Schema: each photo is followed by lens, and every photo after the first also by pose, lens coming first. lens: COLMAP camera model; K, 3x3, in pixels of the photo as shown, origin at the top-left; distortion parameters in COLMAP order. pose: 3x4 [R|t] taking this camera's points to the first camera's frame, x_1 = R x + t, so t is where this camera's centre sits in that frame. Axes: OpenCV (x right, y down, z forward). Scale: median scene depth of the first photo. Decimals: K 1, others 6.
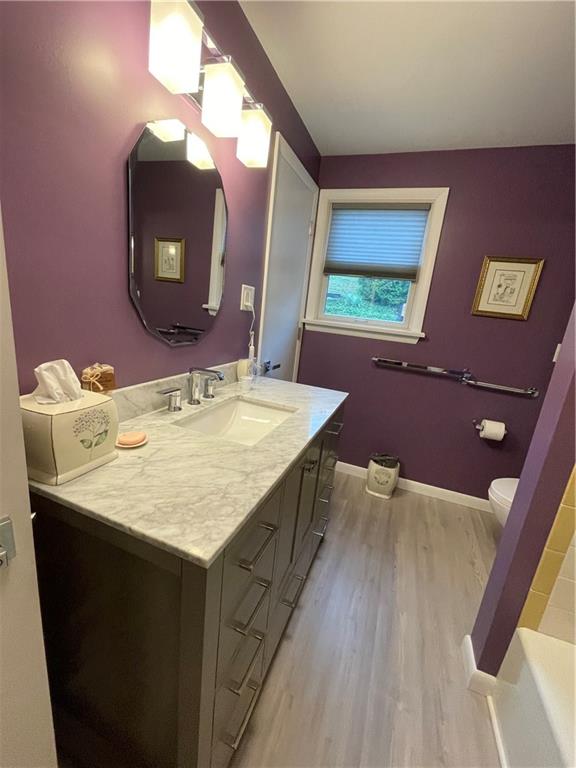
lens RADIAL K [[311.7, 0, 289.2], [0, 311.7, 383.9], [0, 0, 1]] dist [-0.007371, 0.002775]
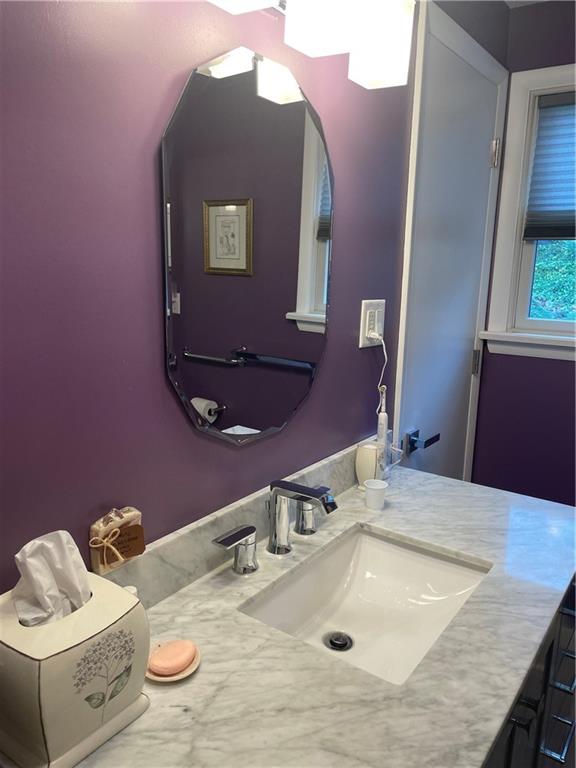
lens RADIAL K [[579.6, 0, 281.0], [0, 579.6, 384.1], [0, 0, 1]] dist [0.067083, -0.080710]
pose [[0.961220, -0.036046, -0.273416, -0.021514], [0.021130, 0.998133, -0.057304, -0.139390], [0.274972, 0.049305, 0.960187, 0.039866]]
